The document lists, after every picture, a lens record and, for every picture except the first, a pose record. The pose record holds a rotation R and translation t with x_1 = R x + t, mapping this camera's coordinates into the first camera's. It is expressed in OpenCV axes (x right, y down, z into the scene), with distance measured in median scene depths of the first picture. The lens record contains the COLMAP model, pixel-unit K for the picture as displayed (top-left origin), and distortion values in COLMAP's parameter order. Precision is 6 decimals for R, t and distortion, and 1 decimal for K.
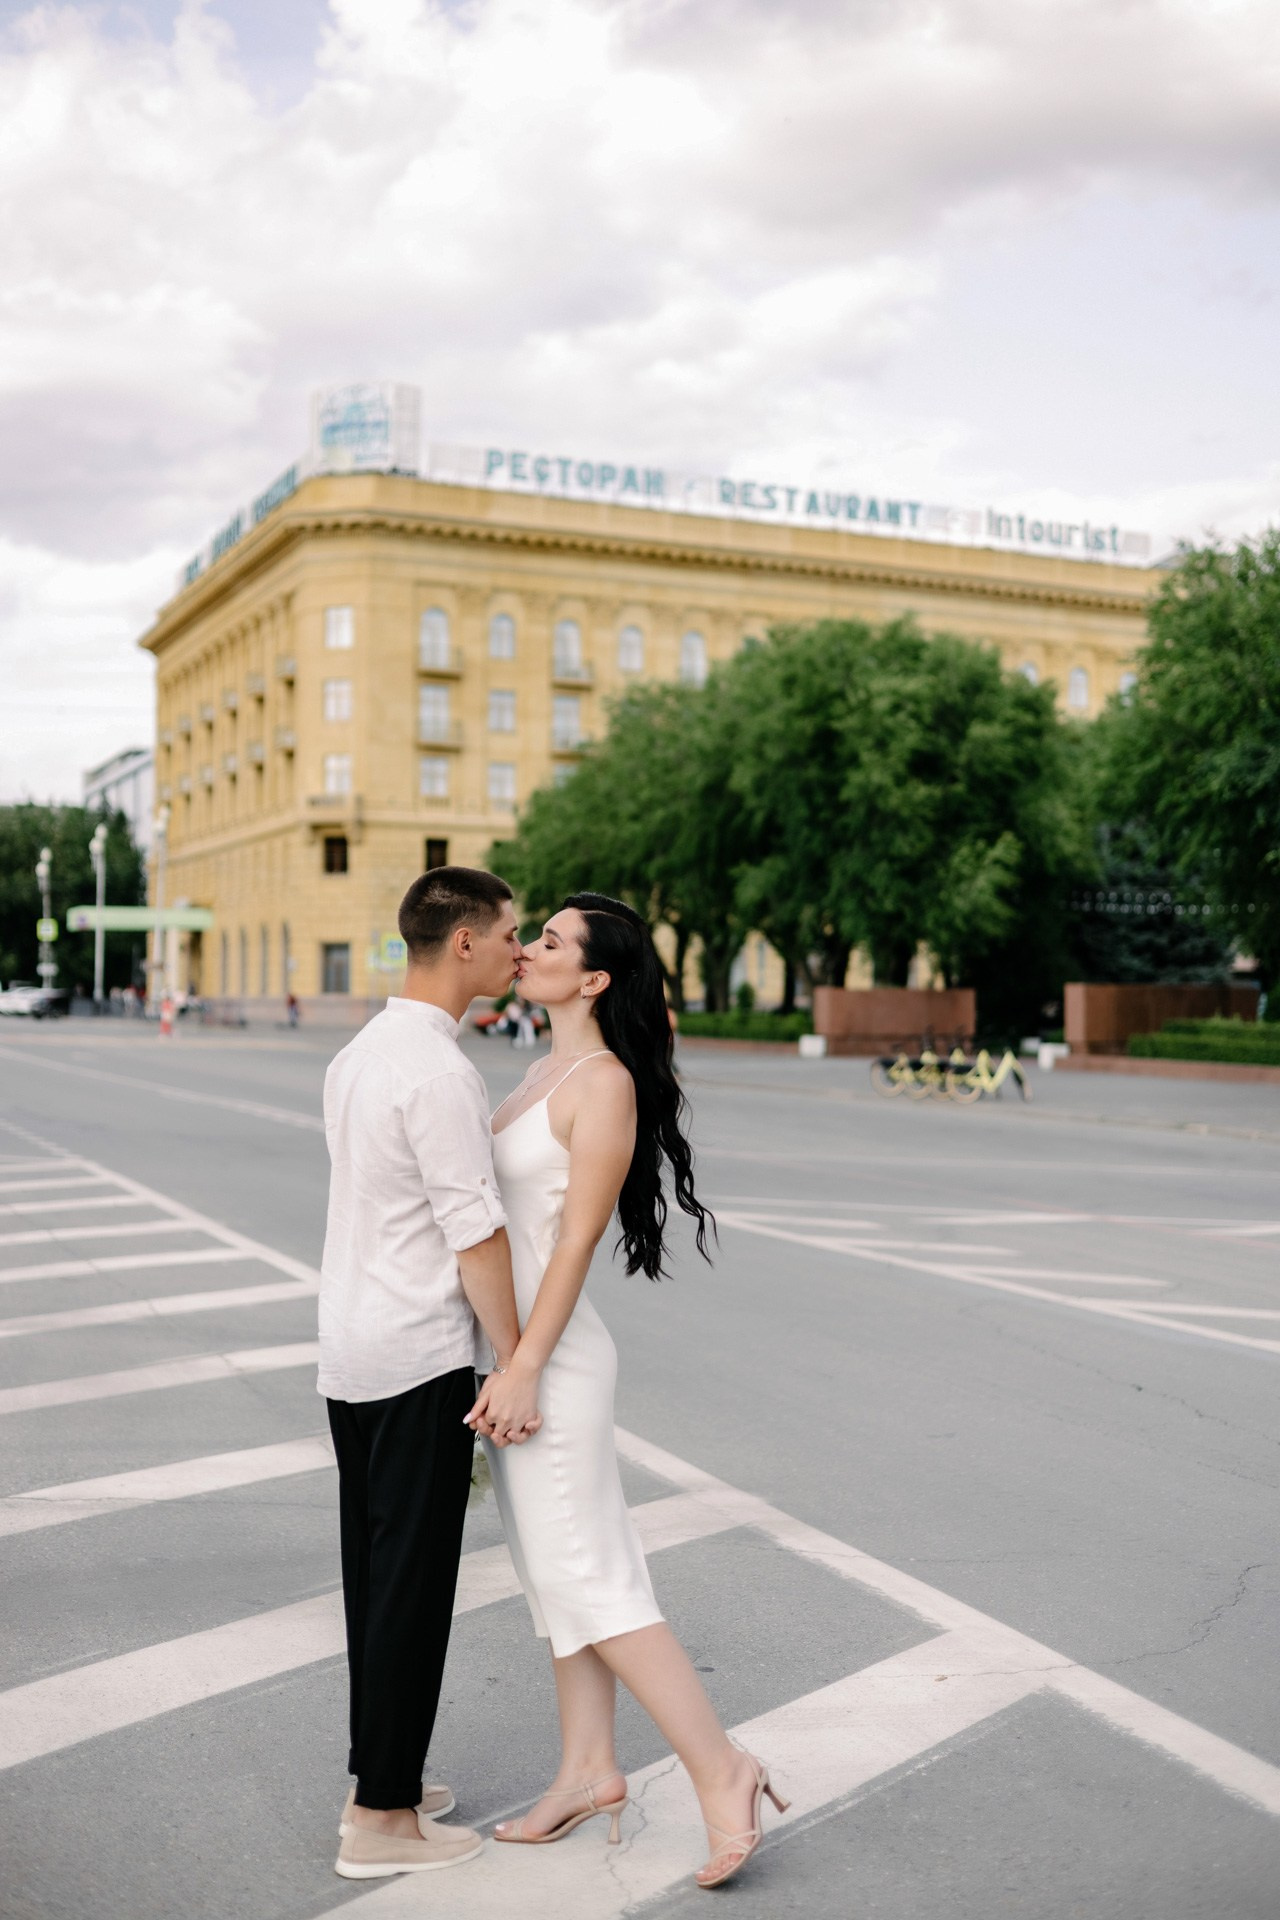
lens RADIAL K [[2640.9, 0, 640.0], [0, 2640.9, 960.0], [0, 0, 1]] dist [0.000339, 0.042334]
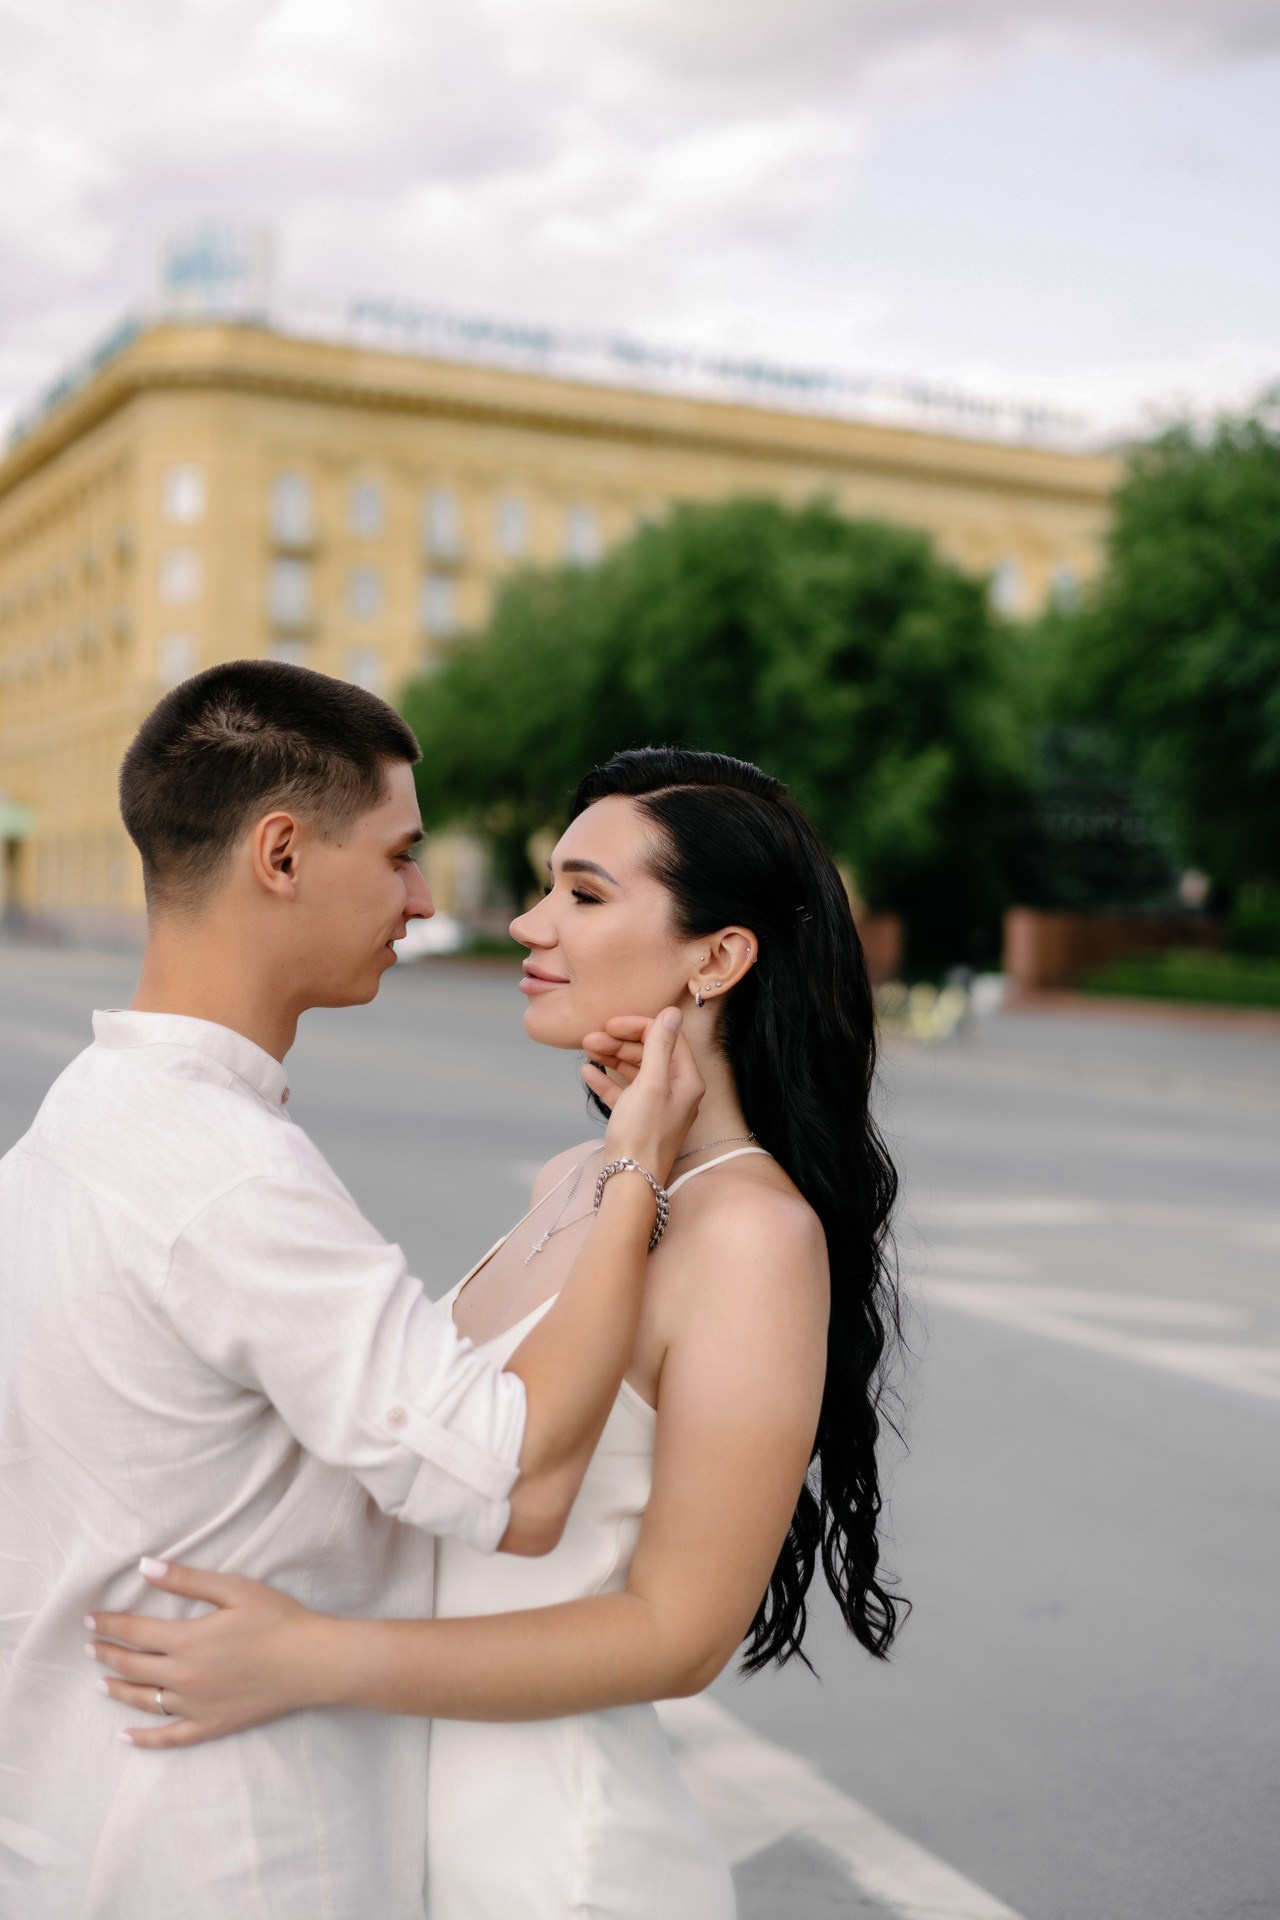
lens RADIAL K [[2640.9, 0, 640.0], [0, 2640.9, 960.0], [0, 0, 1]] dist [0.000339, 0.042334]
pose [[0.998455, 0.014956, 0.053520, -0.006623], [-0.016672, 0.999357, 0.031751, -0.000597], [-0.053010, -0.032594, 0.998062, 0.112936]]
